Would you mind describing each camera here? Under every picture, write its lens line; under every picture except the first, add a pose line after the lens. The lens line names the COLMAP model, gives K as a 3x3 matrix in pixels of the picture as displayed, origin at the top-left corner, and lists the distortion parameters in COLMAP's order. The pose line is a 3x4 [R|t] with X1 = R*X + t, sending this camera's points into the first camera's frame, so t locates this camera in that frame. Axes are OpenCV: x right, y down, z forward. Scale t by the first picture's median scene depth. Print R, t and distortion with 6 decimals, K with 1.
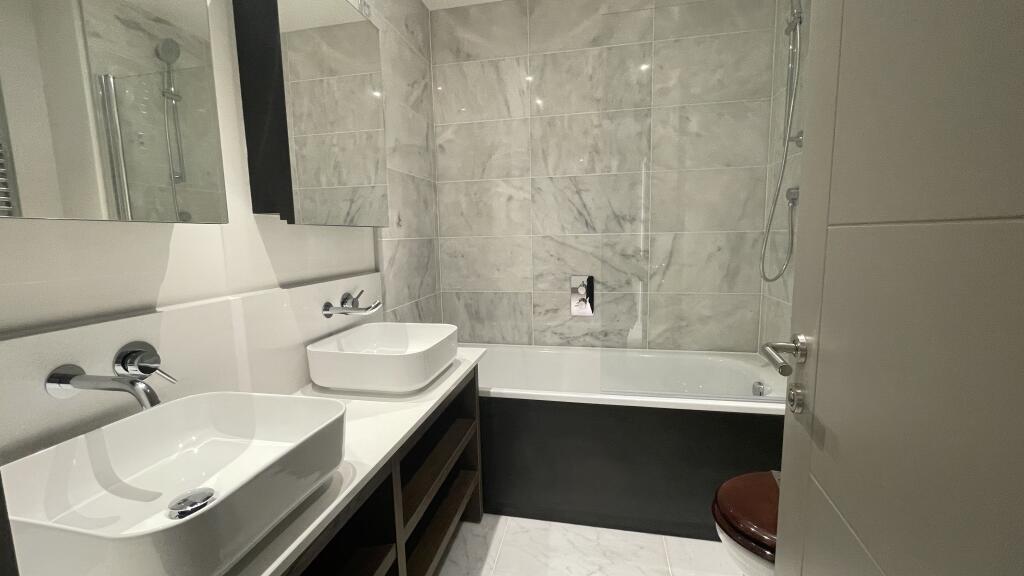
lens RADIAL K [[413.7, 0, 509.3], [0, 413.7, 287.0], [0, 0, 1]] dist [0.002344, -0.000209]
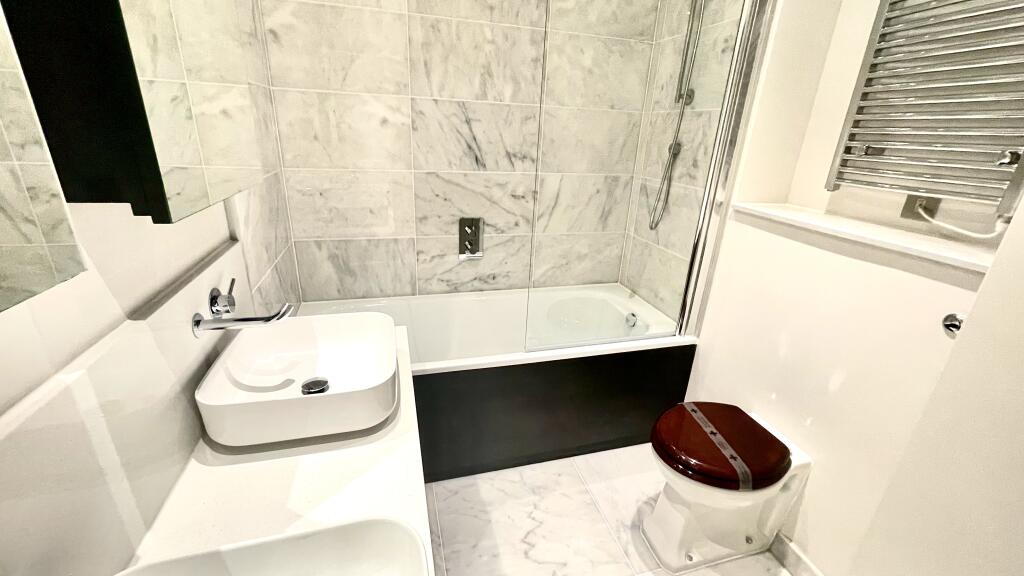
lens RADIAL K [[413.7, 0, 511.3], [0, 413.7, 287.1], [0, 0, 1]] dist [0.002344, -0.000209]
pose [[0.882204, -0.108737, 0.458141, -0.185013], [-0.003625, 0.971374, 0.237530, -0.098266], [-0.470854, -0.211210, 0.856555, 0.142347]]
